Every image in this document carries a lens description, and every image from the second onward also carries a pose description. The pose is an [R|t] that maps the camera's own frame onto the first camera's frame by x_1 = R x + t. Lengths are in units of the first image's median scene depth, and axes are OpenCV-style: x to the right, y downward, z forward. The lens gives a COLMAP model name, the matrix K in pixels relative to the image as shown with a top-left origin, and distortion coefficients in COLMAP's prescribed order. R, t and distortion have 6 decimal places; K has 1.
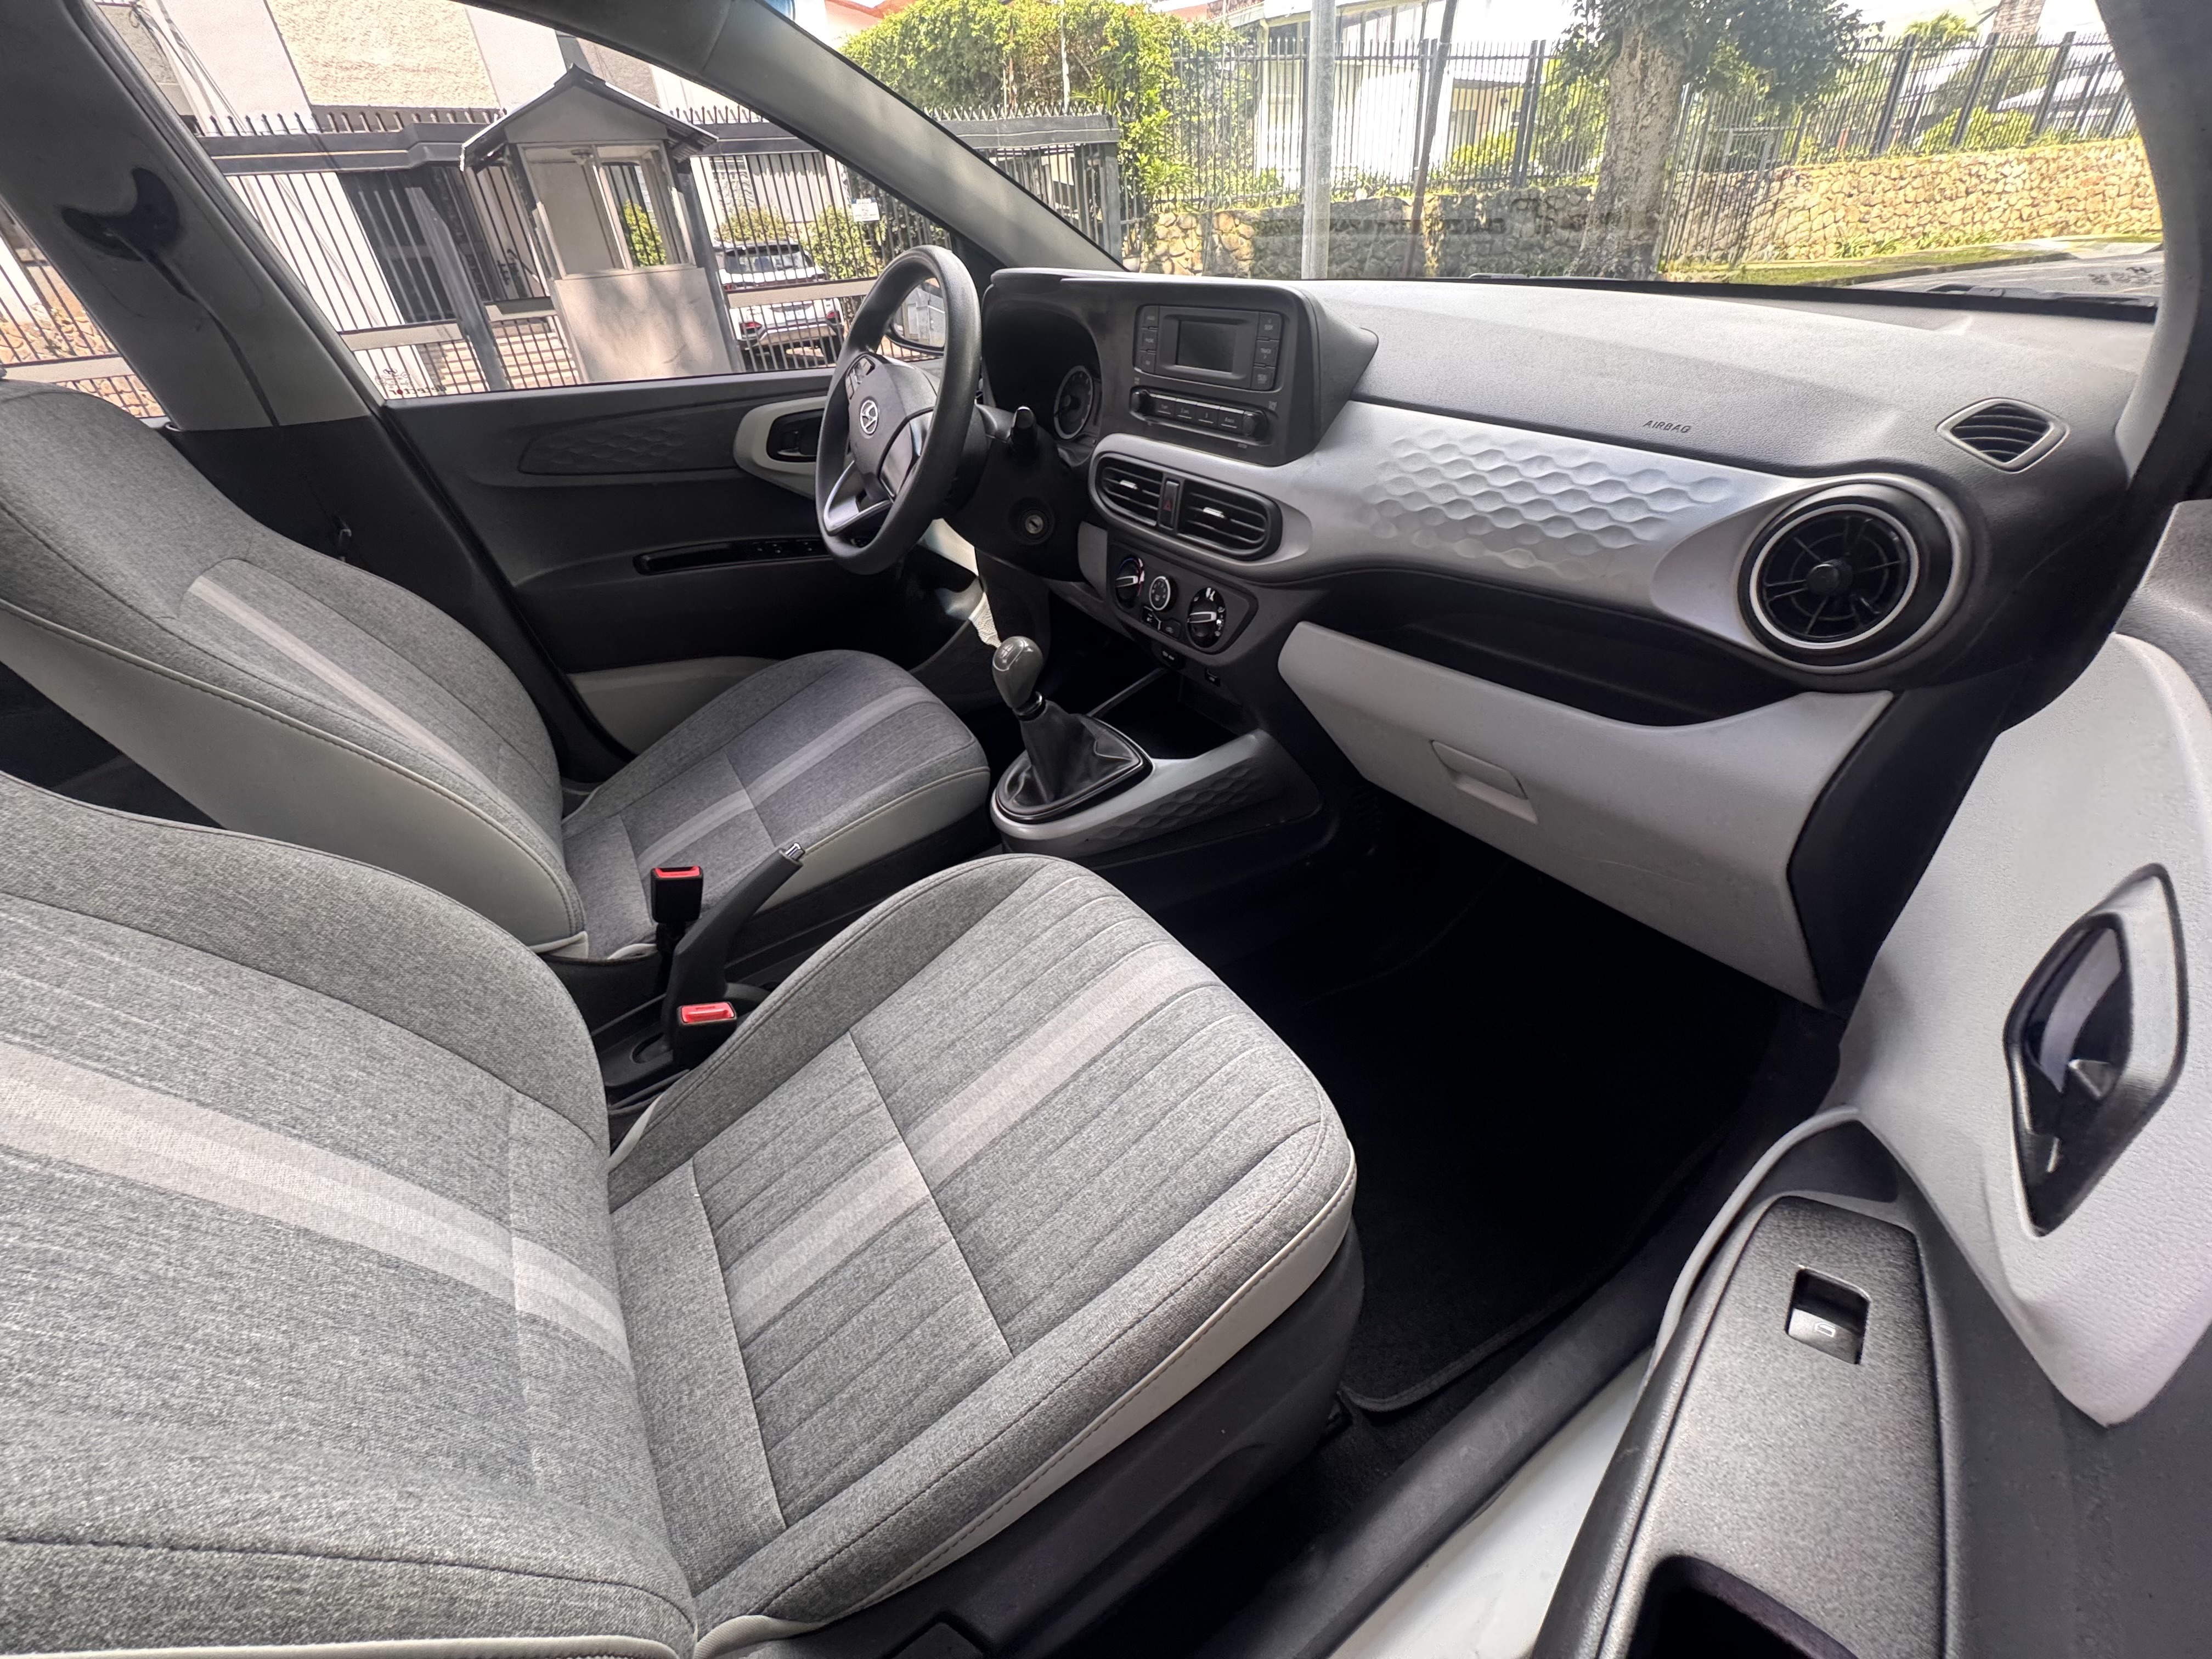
lens RADIAL K [[897.3, 0, 1082.8], [0, 897.3, 832.4], [0, 0, 1]] dist [0.001502, -0.001514]
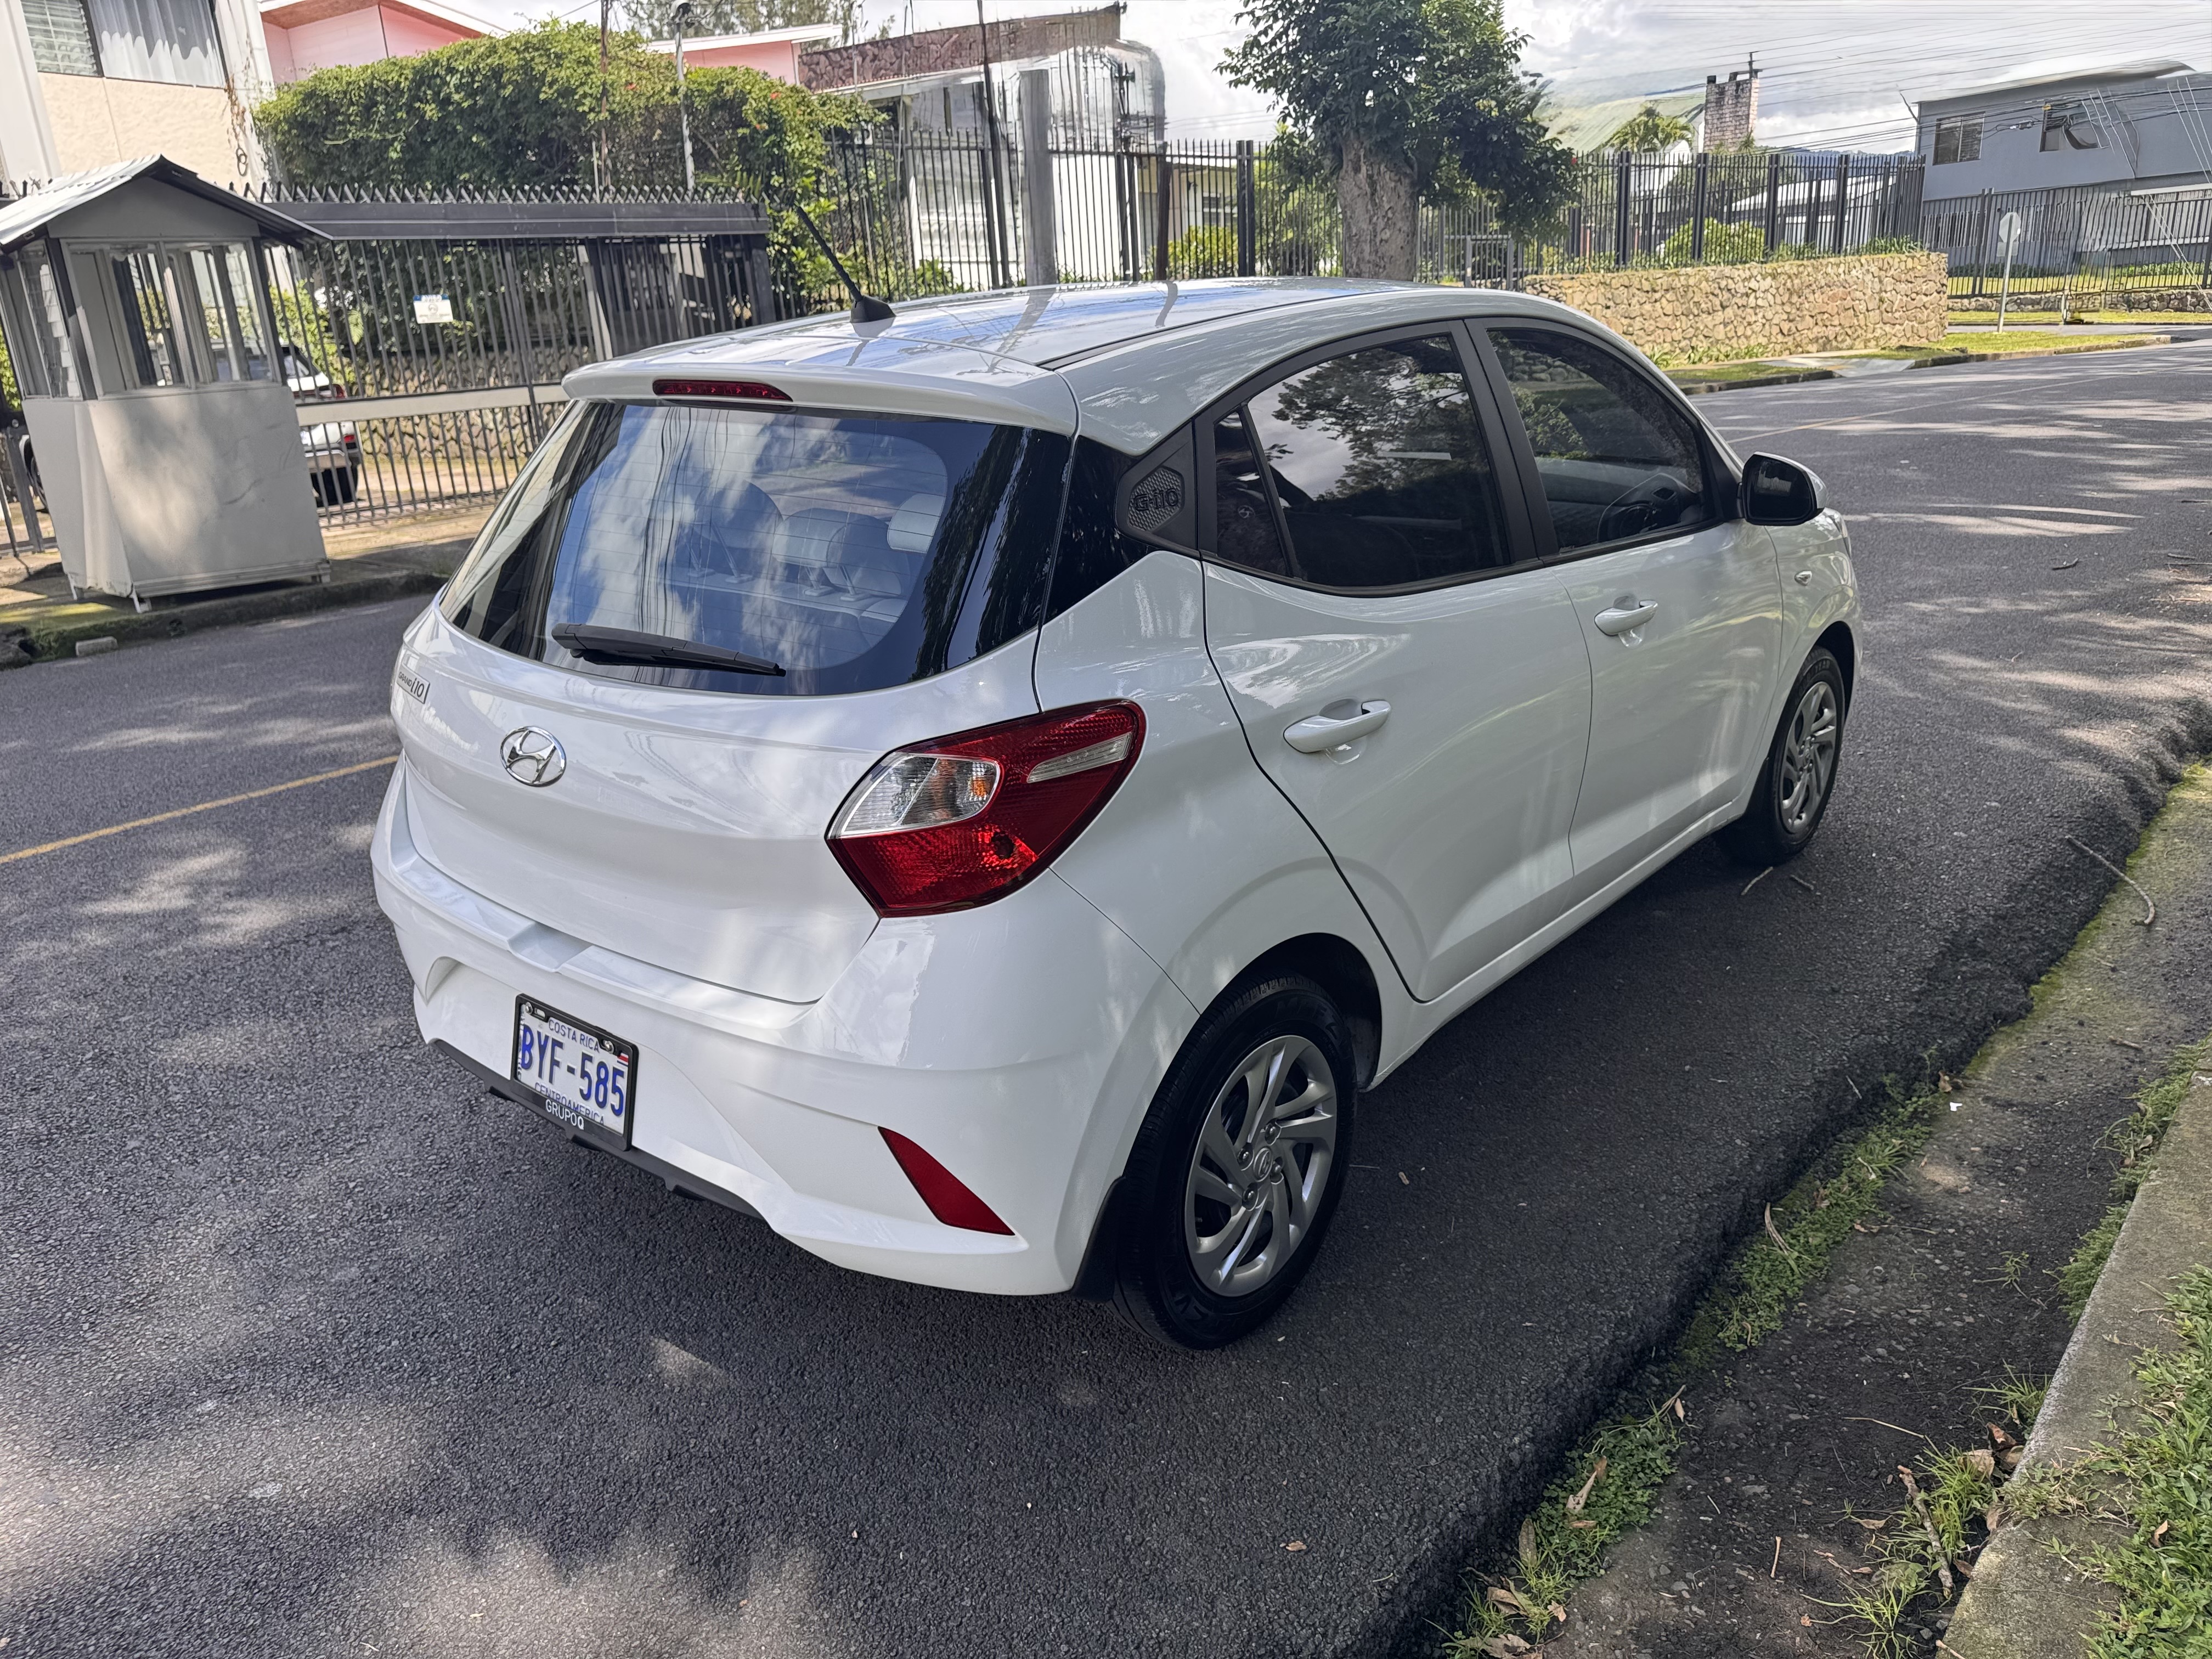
lens RADIAL K [[1549.4, 0, 1119.1], [0, 1549.4, 832.0], [0, 0, 1]] dist [0.006649, -0.012334]
pose [[0.948498, -0.078855, 0.306812, -0.114390], [0.157690, 0.957530, -0.241394, 0.072277], [-0.274746, 0.277343, 0.920650, -0.137719]]
